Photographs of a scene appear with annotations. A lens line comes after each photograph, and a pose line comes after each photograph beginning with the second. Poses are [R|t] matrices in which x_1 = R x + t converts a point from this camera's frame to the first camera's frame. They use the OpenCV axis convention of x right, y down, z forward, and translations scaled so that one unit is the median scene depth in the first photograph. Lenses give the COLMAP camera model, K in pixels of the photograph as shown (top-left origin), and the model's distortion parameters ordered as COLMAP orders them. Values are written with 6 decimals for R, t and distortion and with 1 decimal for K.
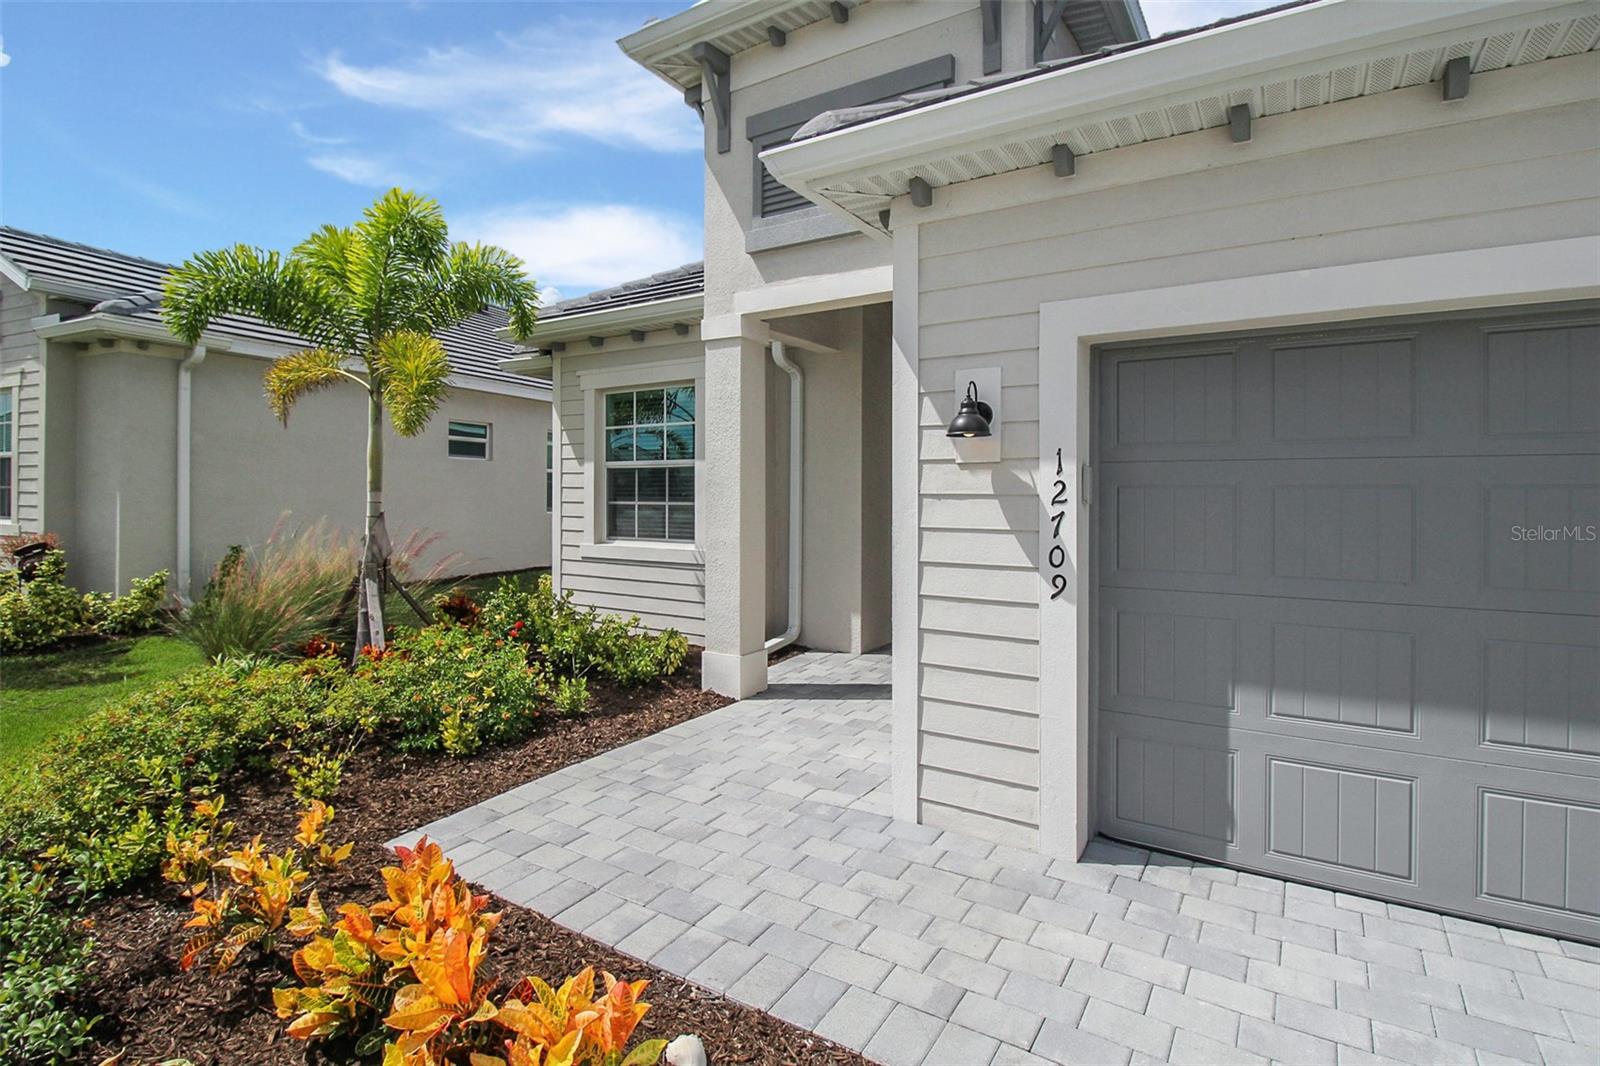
lens RADIAL K [[790.0, 0, 808.1], [0, 790.0, 492.3], [0, 0, 1]] dist [0.000604, -0.000185]
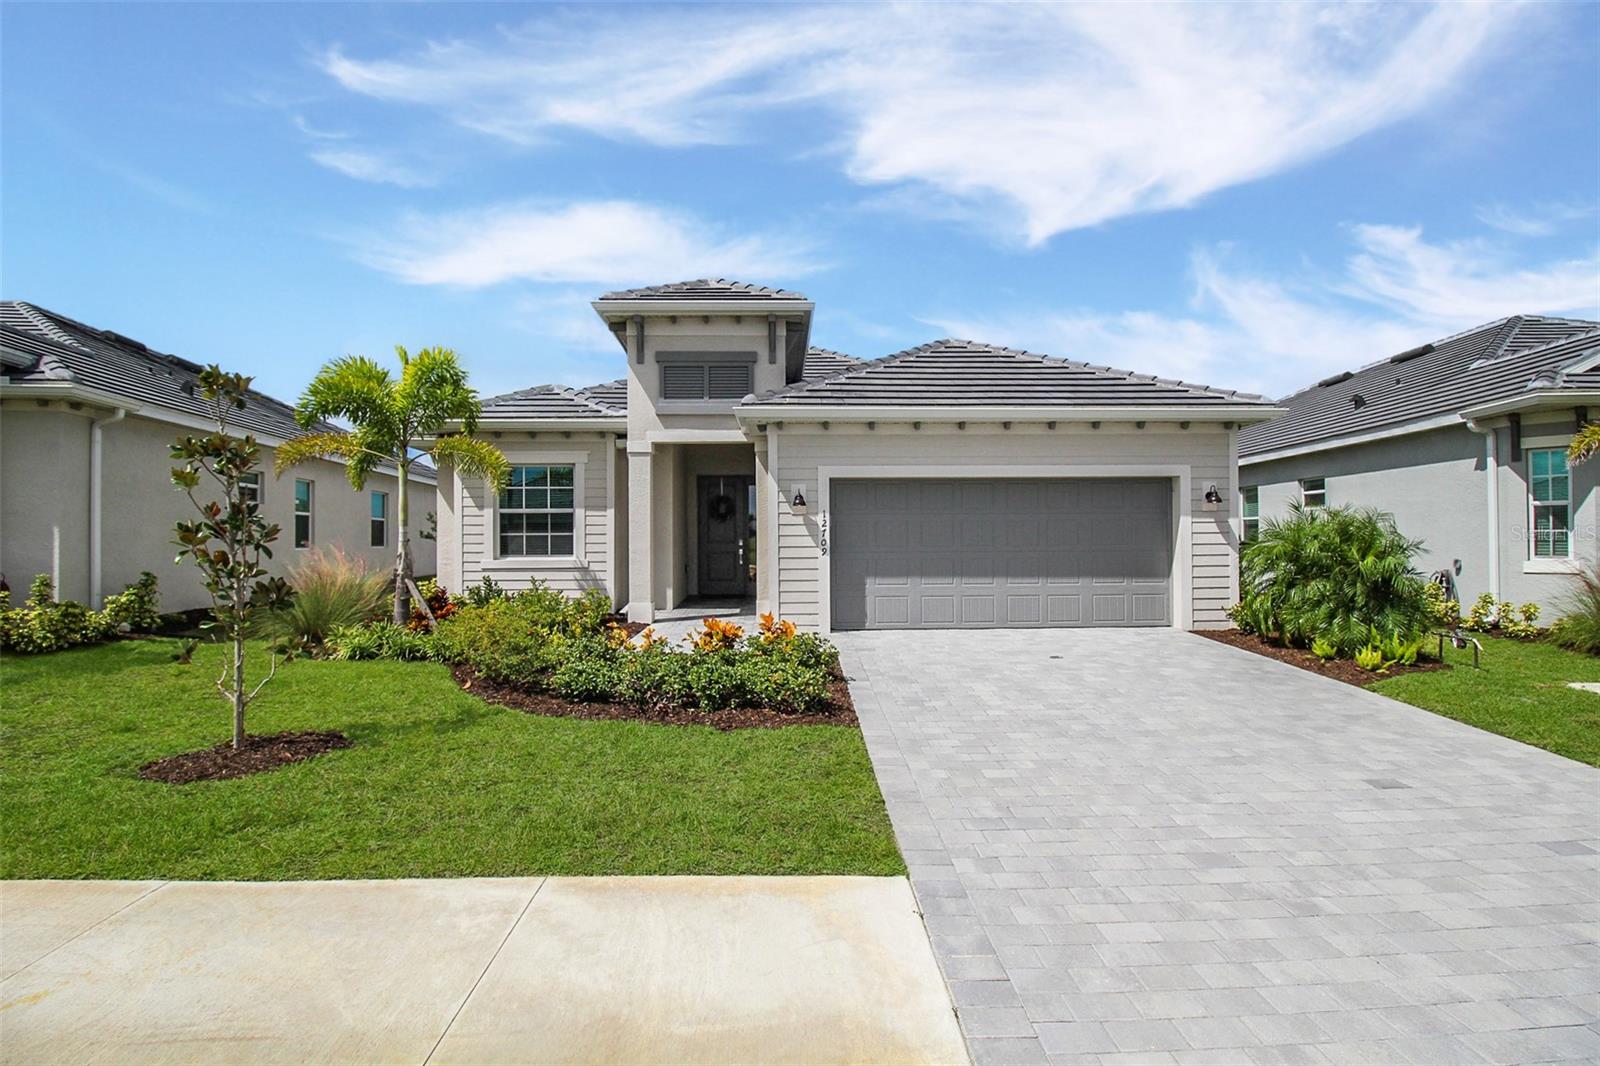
lens RADIAL K [[815.1, 0, 817.2], [0, 815.1, 529.4], [0, 0, 1]] dist [0.000114, -0.014986]
pose [[0.805248, -0.000310, 0.592938, -0.805470], [0.007605, 0.999923, -0.009805, 0.027560], [-0.592889, 0.012405, 0.805189, -0.809115]]
